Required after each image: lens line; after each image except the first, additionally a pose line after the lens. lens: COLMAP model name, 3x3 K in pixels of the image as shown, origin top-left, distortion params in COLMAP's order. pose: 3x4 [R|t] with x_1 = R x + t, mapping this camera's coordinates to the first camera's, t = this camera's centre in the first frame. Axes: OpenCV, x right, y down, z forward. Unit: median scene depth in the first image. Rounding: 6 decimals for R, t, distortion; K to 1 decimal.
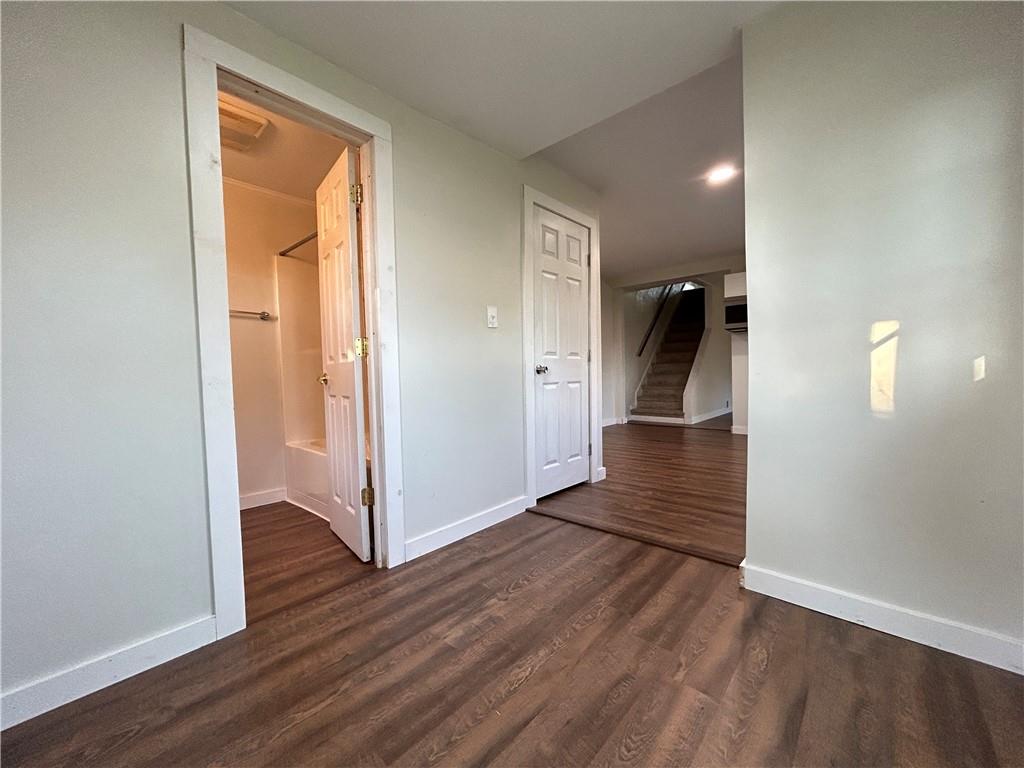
lens RADIAL K [[410.9, 0, 510.9], [0, 410.9, 385.0], [0, 0, 1]] dist [-0.000176, 0.000016]
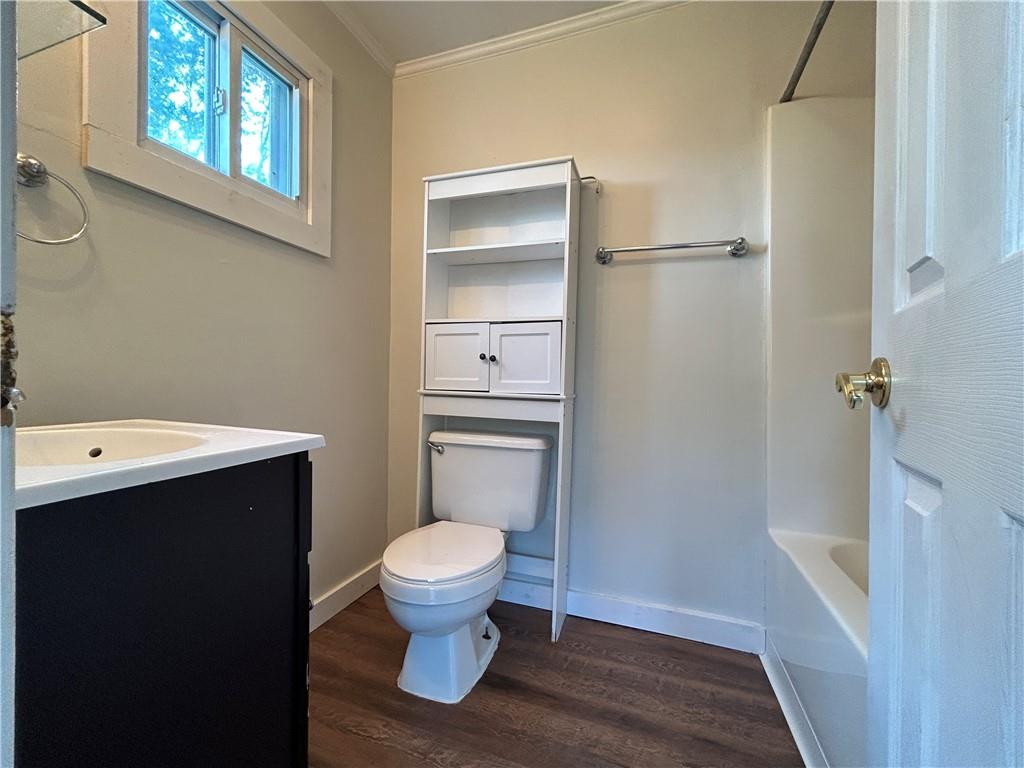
lens RADIAL K [[410.9, 0, 517.0], [0, 410.9, 384.2], [0, 0, 1]] dist [-0.000176, 0.000016]
pose [[0.391937, 0.035357, -0.919312, -0.258957], [-0.056922, 0.998279, 0.014126, -0.004705], [0.918230, 0.046792, 0.393275, 0.584978]]
